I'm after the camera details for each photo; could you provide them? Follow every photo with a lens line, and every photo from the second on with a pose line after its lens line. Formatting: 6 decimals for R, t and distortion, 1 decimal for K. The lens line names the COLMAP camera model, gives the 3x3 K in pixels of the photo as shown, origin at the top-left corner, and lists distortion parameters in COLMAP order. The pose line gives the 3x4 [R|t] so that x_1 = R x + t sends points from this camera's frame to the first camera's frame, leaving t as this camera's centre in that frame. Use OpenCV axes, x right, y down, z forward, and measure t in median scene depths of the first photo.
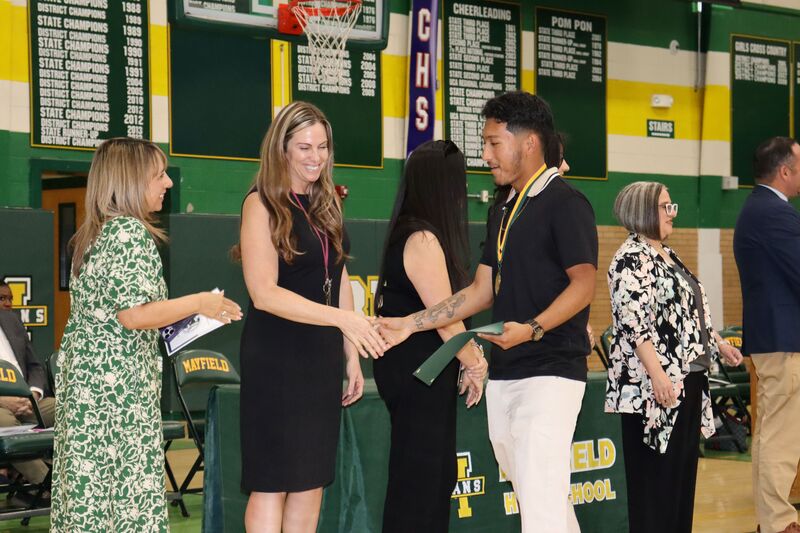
lens RADIAL K [[1868.8, 0, 408.3], [0, 1868.8, 264.5], [0, 0, 1]] dist [0.436582, 0.000000]
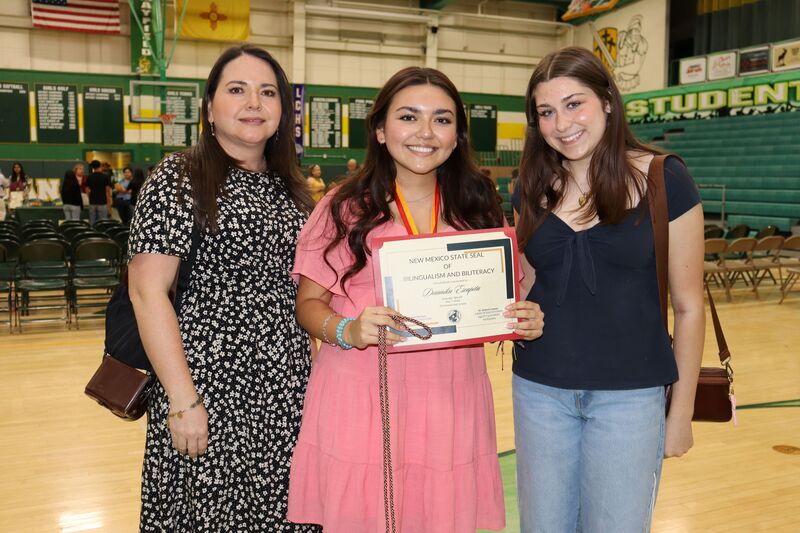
lens RADIAL K [[786.6, 0, 395.4], [0, 786.6, 262.2], [0, 0, 1]] dist [-0.034482, 0.000000]
pose [[0.935916, 0.057351, -0.347522, 0.659623], [-0.011970, 0.991264, 0.131351, -0.035346], [0.352019, -0.118774, 0.928426, -0.272810]]
